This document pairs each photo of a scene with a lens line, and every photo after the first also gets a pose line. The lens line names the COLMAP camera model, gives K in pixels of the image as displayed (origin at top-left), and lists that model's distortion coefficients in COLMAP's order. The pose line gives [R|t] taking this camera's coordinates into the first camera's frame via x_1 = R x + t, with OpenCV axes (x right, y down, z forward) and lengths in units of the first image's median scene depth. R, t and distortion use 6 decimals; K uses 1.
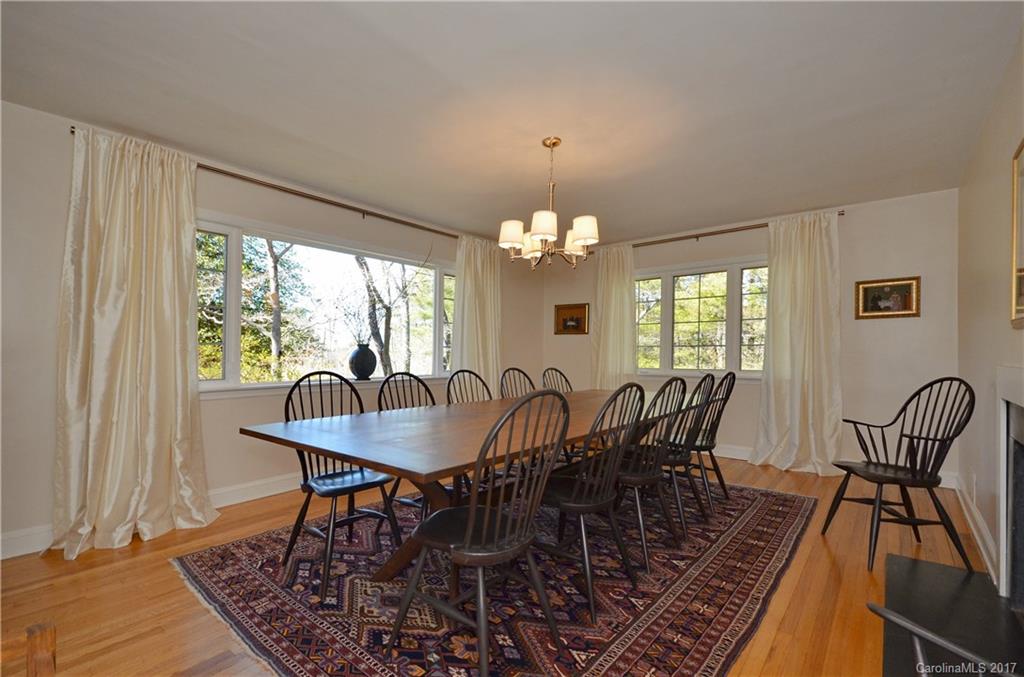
lens RADIAL K [[444.8, 0, 511.6], [0, 444.8, 350.8], [0, 0, 1]] dist [0.015653, 0.000170]
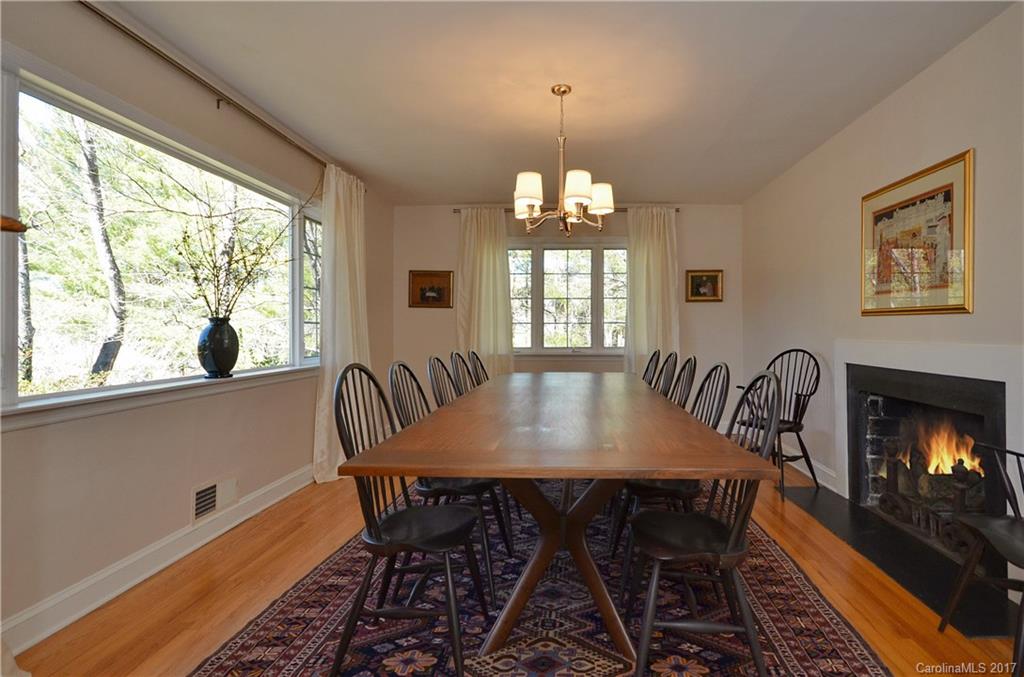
lens RADIAL K [[535.8, 0, 528.3], [0, 535.8, 331.0], [0, 0, 1]] dist [0.020410, 0.000046]
pose [[0.778230, -0.002519, 0.627975, -0.464211], [-0.003904, 0.999953, 0.008849, -0.005070], [-0.627967, -0.009338, 0.778184, 0.169647]]
